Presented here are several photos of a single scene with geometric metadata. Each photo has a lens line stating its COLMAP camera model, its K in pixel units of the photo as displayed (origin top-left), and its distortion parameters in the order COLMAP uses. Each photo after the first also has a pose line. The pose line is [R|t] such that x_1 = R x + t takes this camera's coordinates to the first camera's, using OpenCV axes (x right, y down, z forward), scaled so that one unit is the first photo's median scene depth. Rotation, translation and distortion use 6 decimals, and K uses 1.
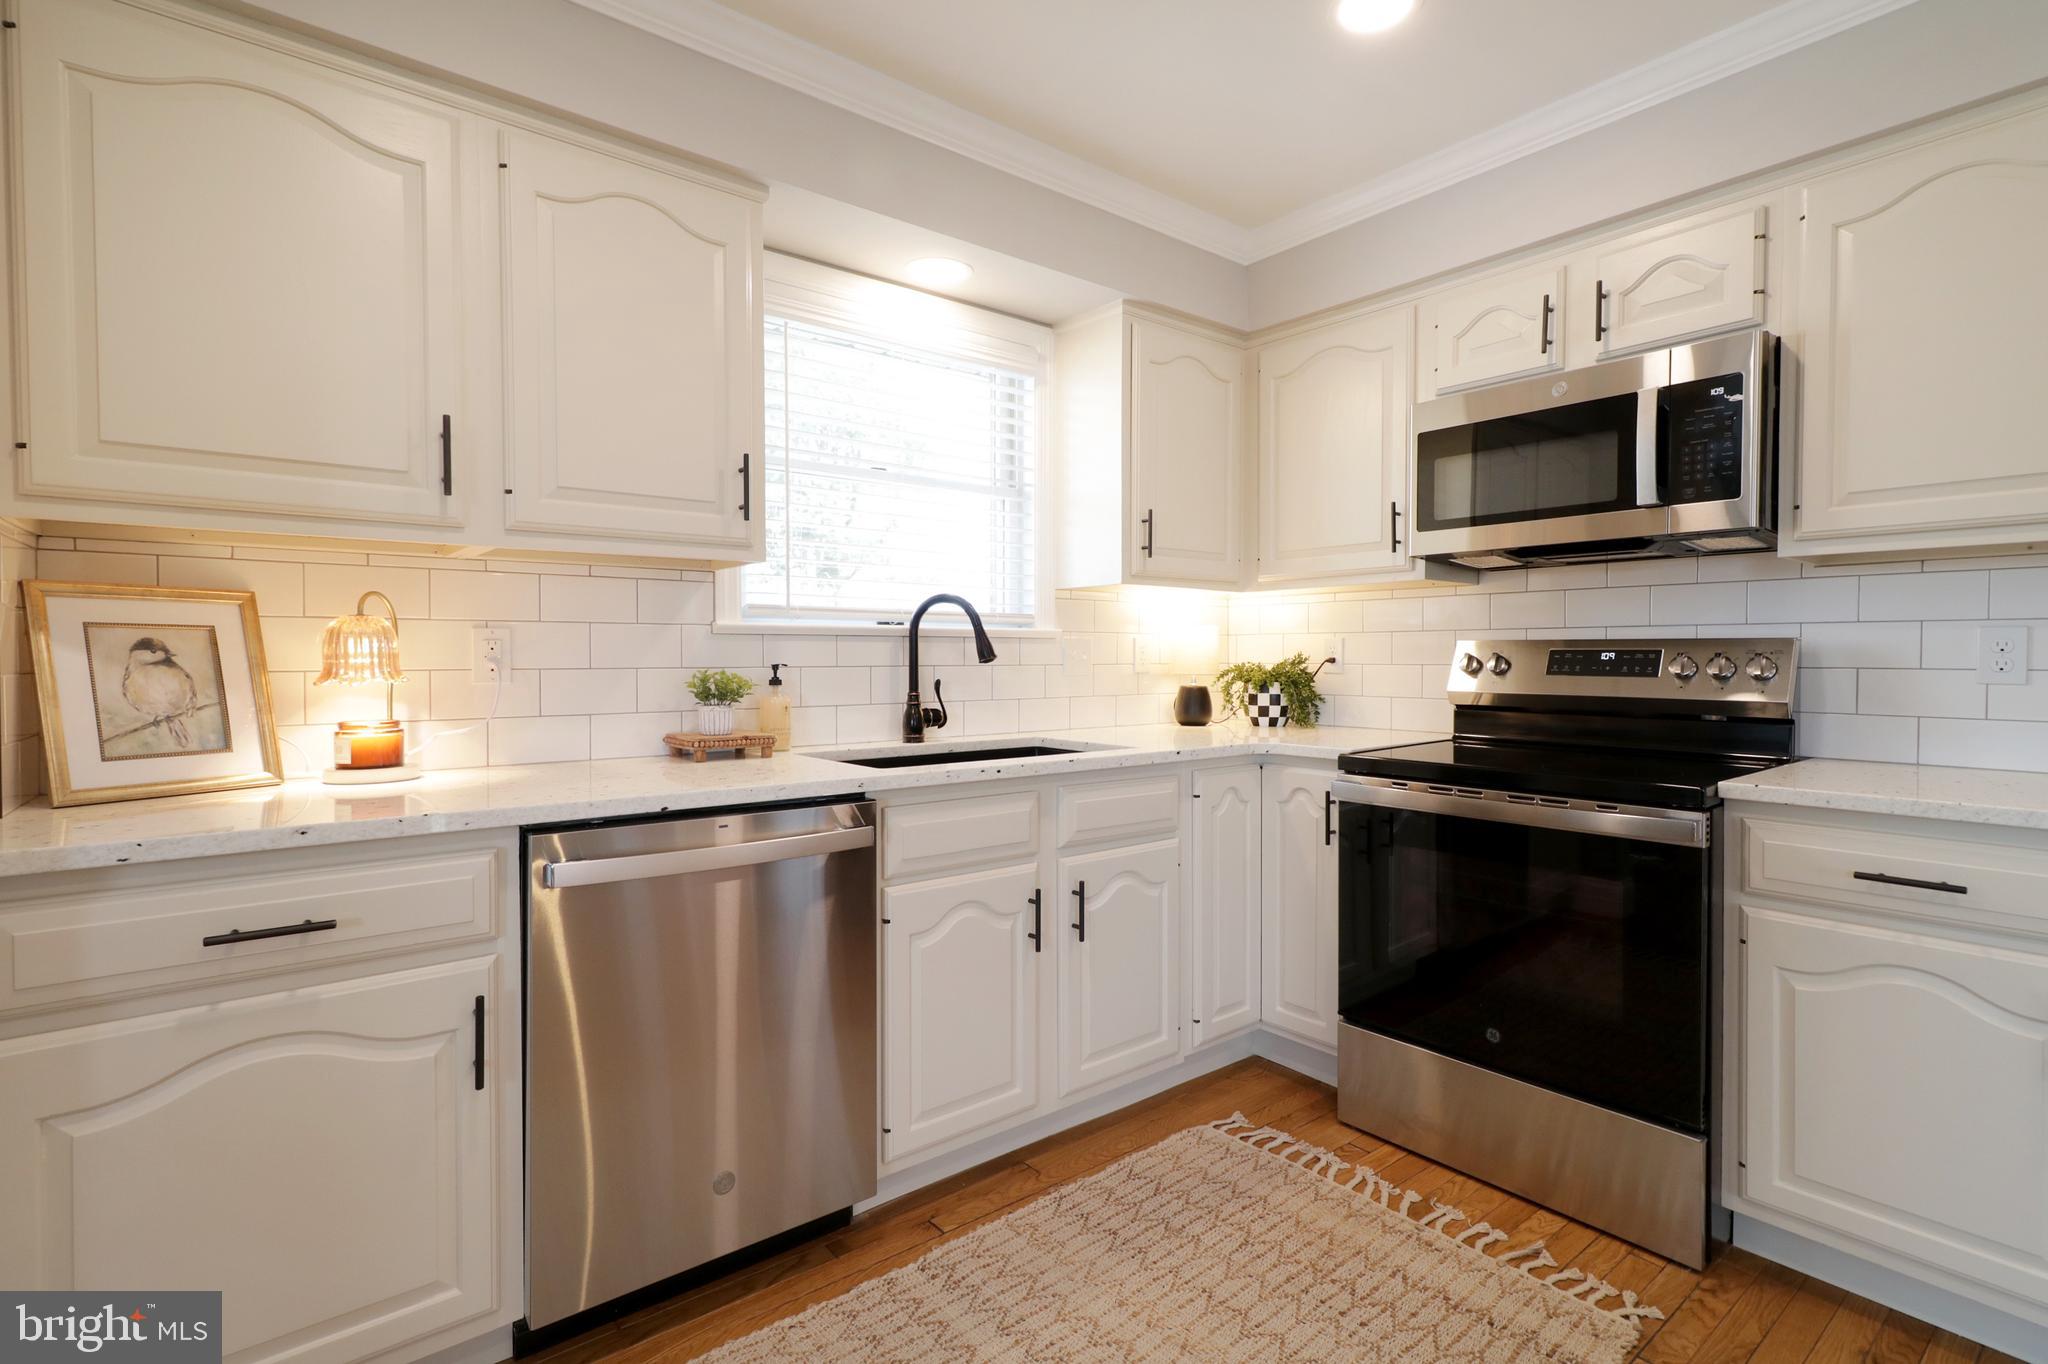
lens RADIAL K [[984.0, 0, 1025.2], [0, 984.0, 670.7], [0, 0, 1]] dist [0.008429, 0.001278]
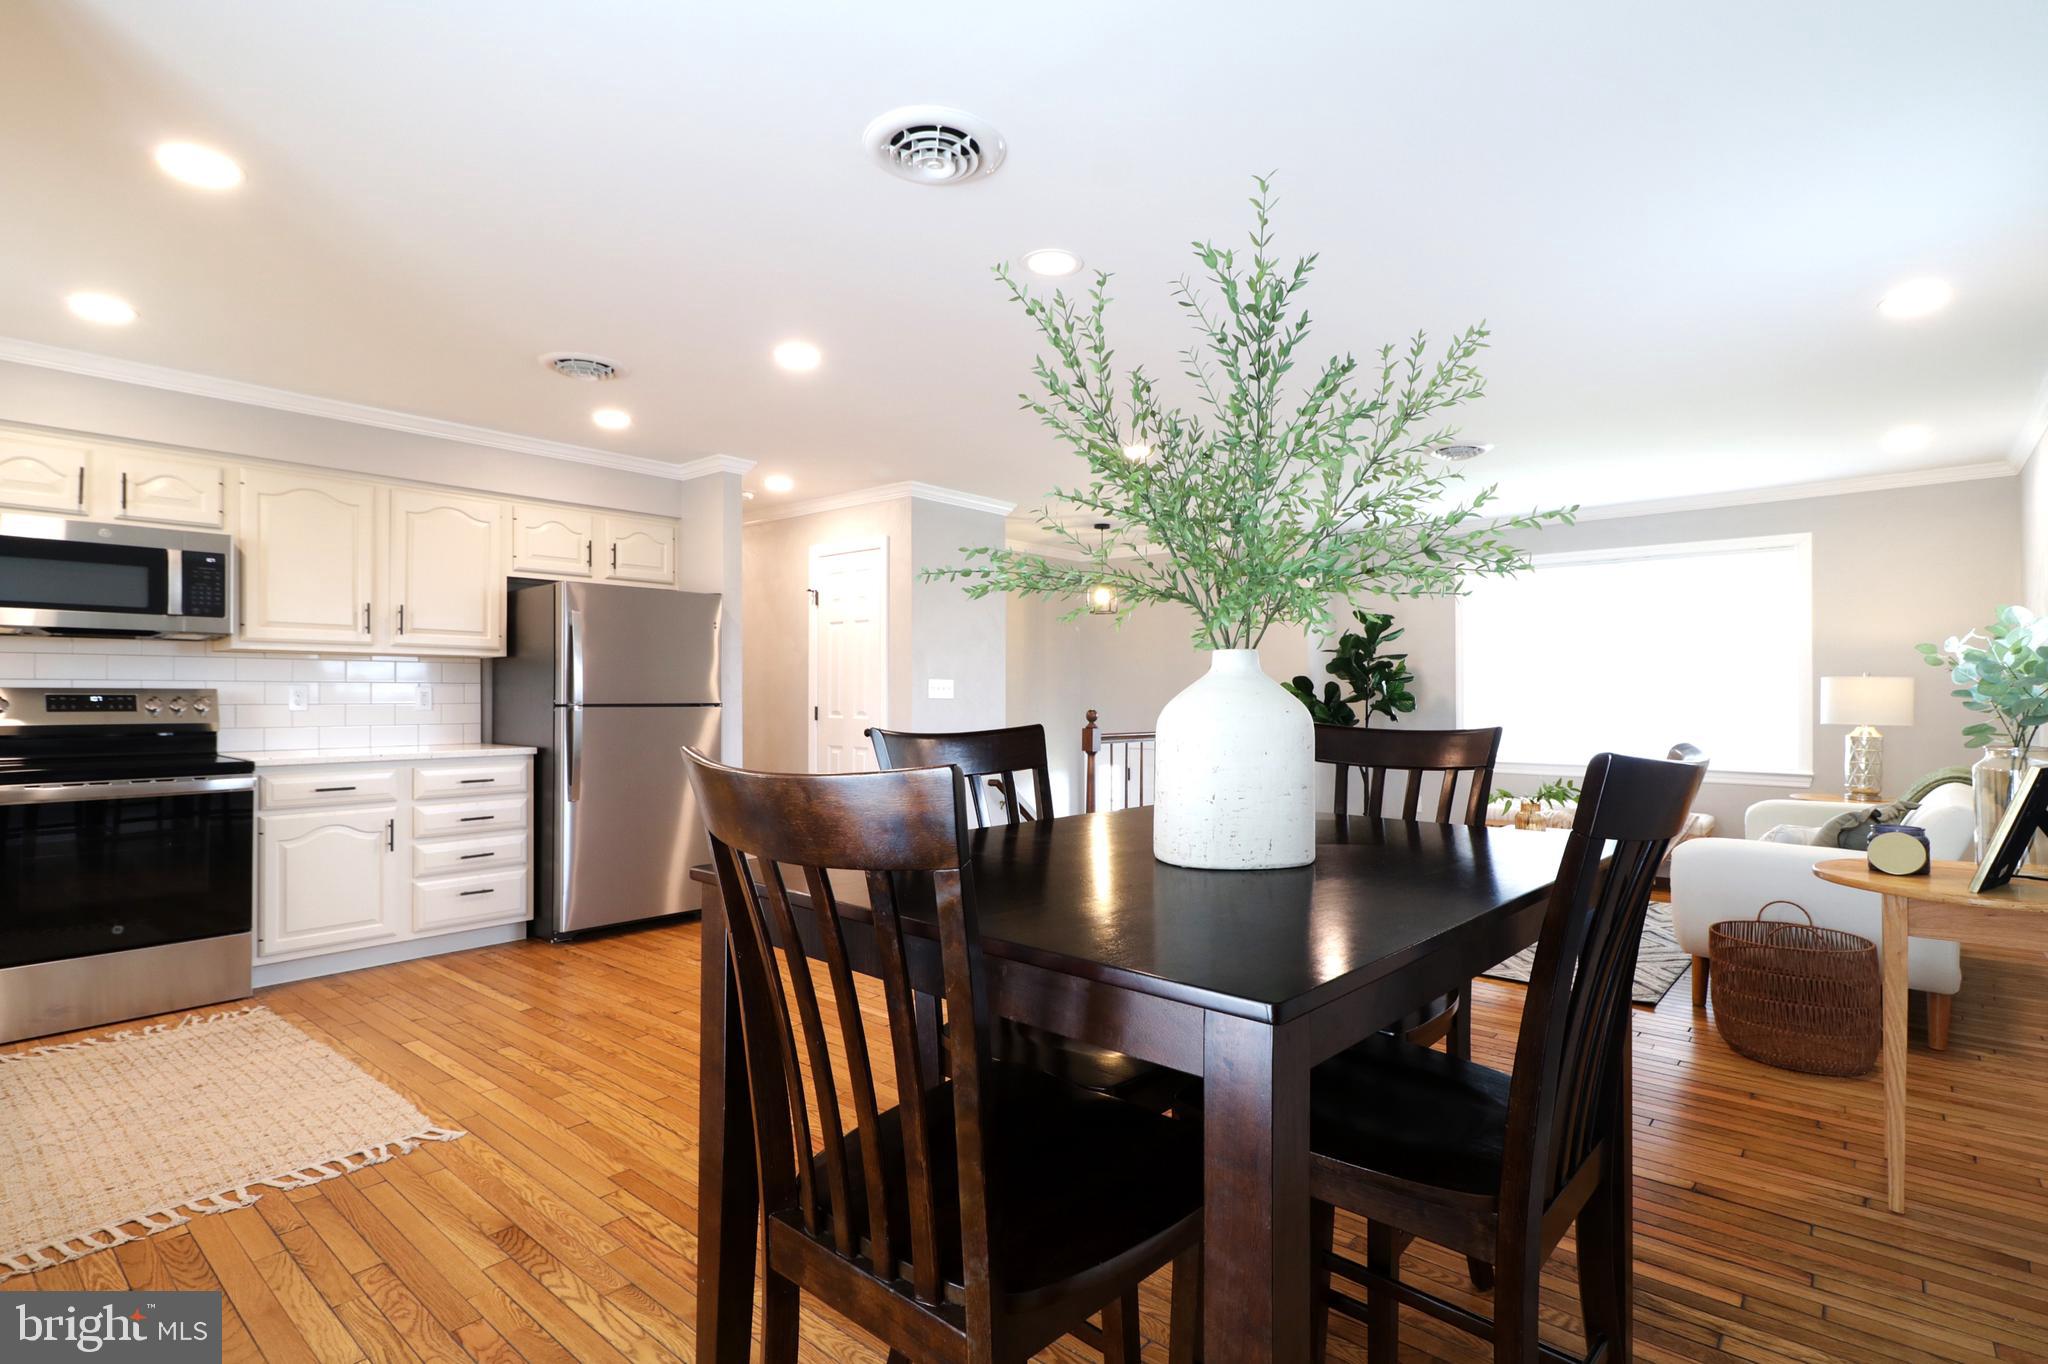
lens RADIAL K [[1008.5, 0, 1032.2], [0, 1008.5, 689.1], [0, 0, 1]] dist [0.003289, 0.004880]
pose [[-0.182344, 0.007378, 0.983207, -1.314916], [0.018920, 0.999813, -0.003994, 0.004626], [-0.983053, 0.017874, -0.182449, -0.173463]]
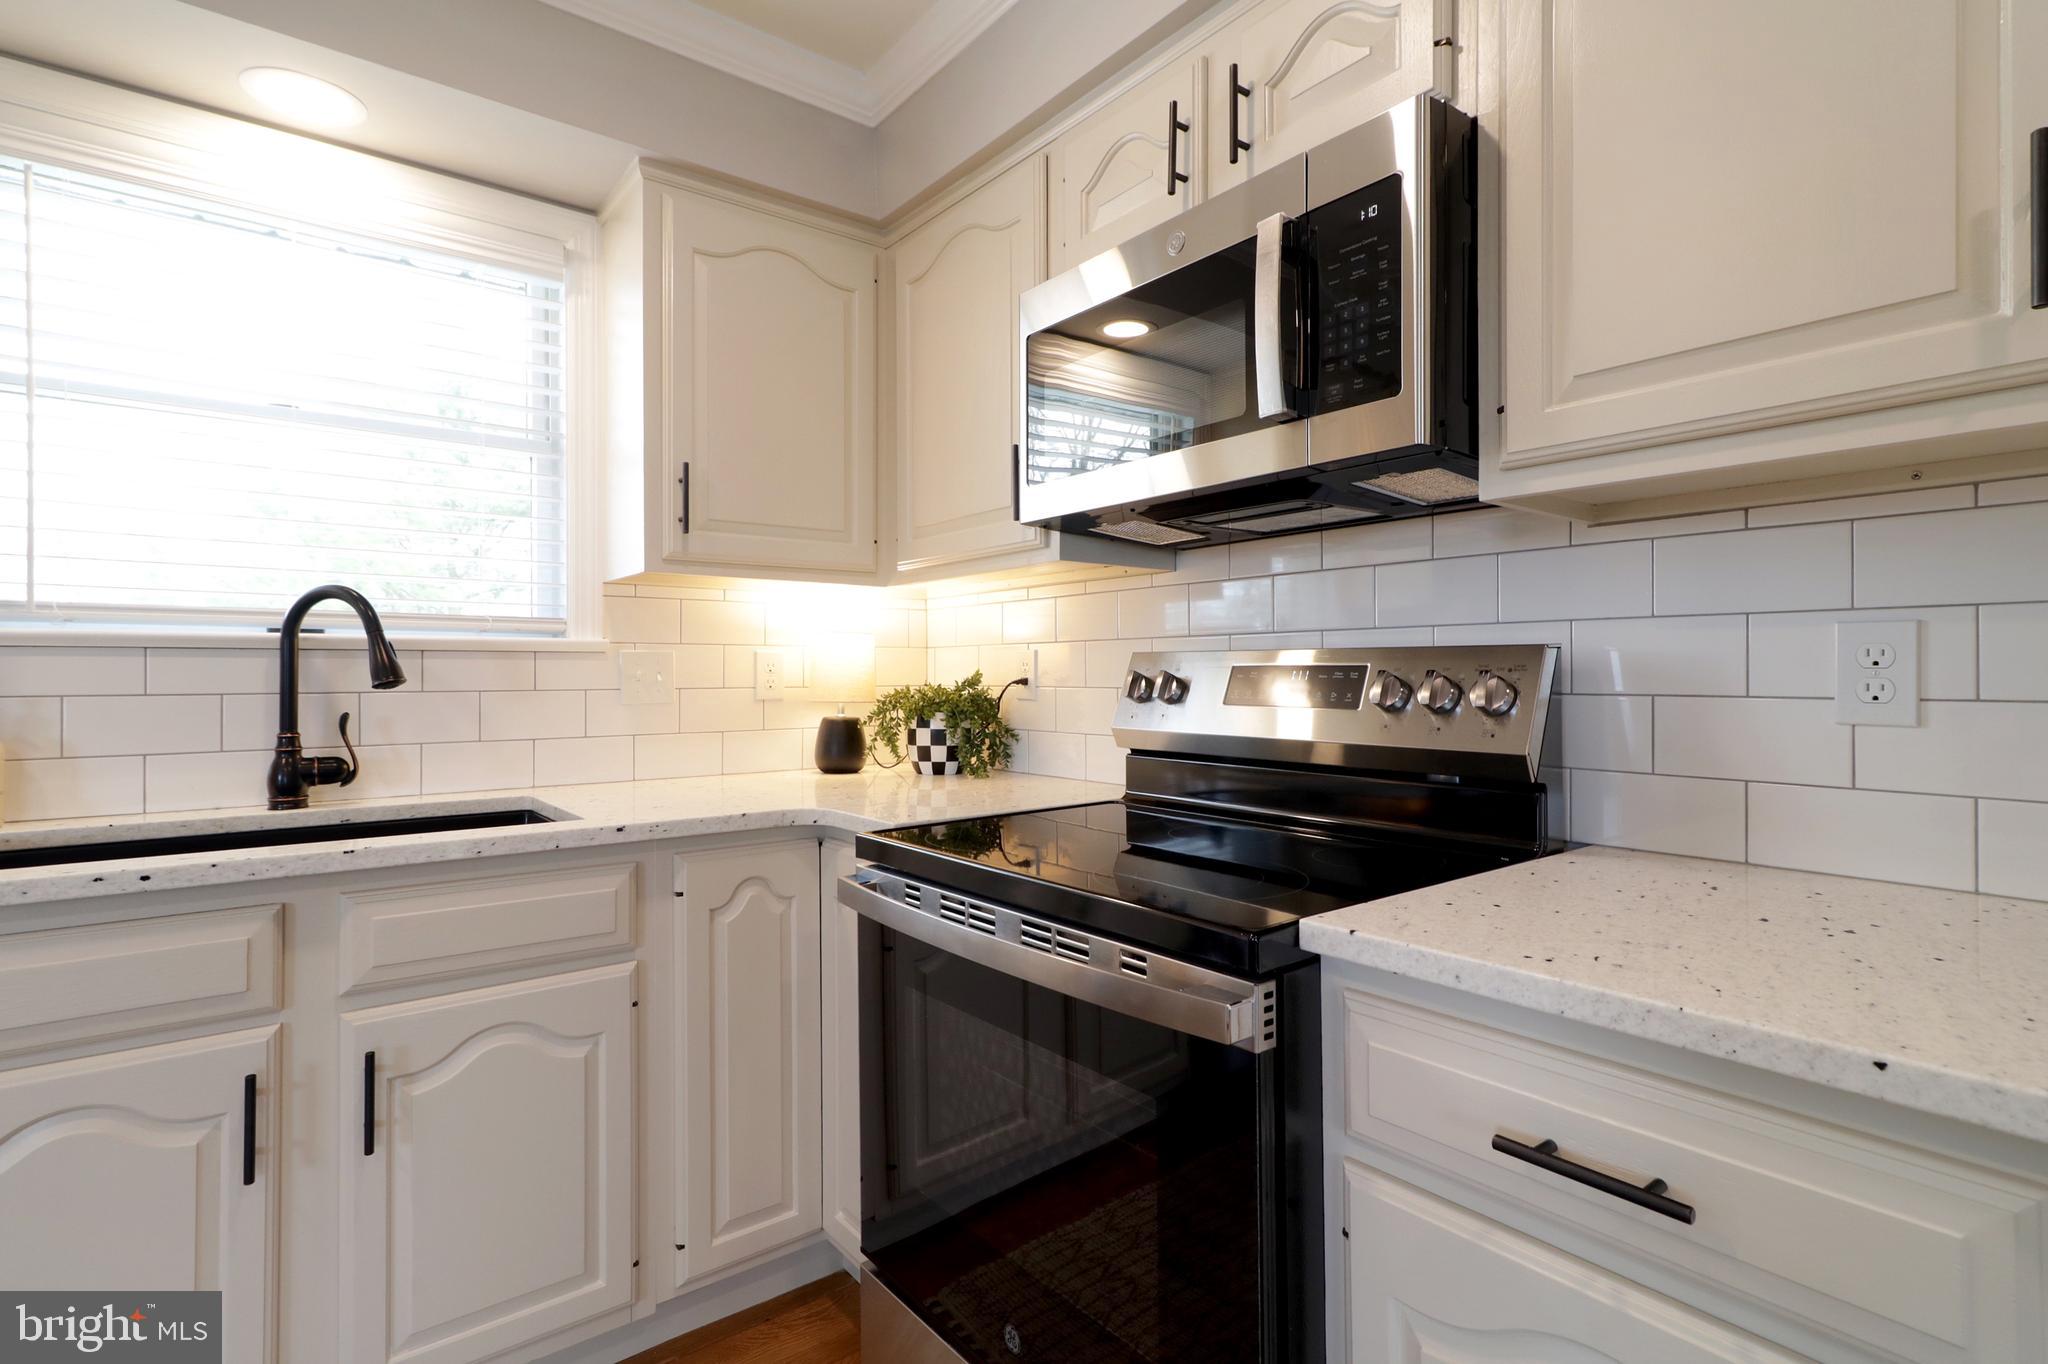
lens RADIAL K [[1008.5, 0, 1023.5], [0, 1008.5, 664.6], [0, 0, 1]] dist [0.003289, 0.004880]
pose [[0.999781, -0.003442, -0.020634, 0.442799], [0.002905, 0.999657, -0.026014, -0.005521], [0.020716, 0.025949, 0.999449, 0.362716]]
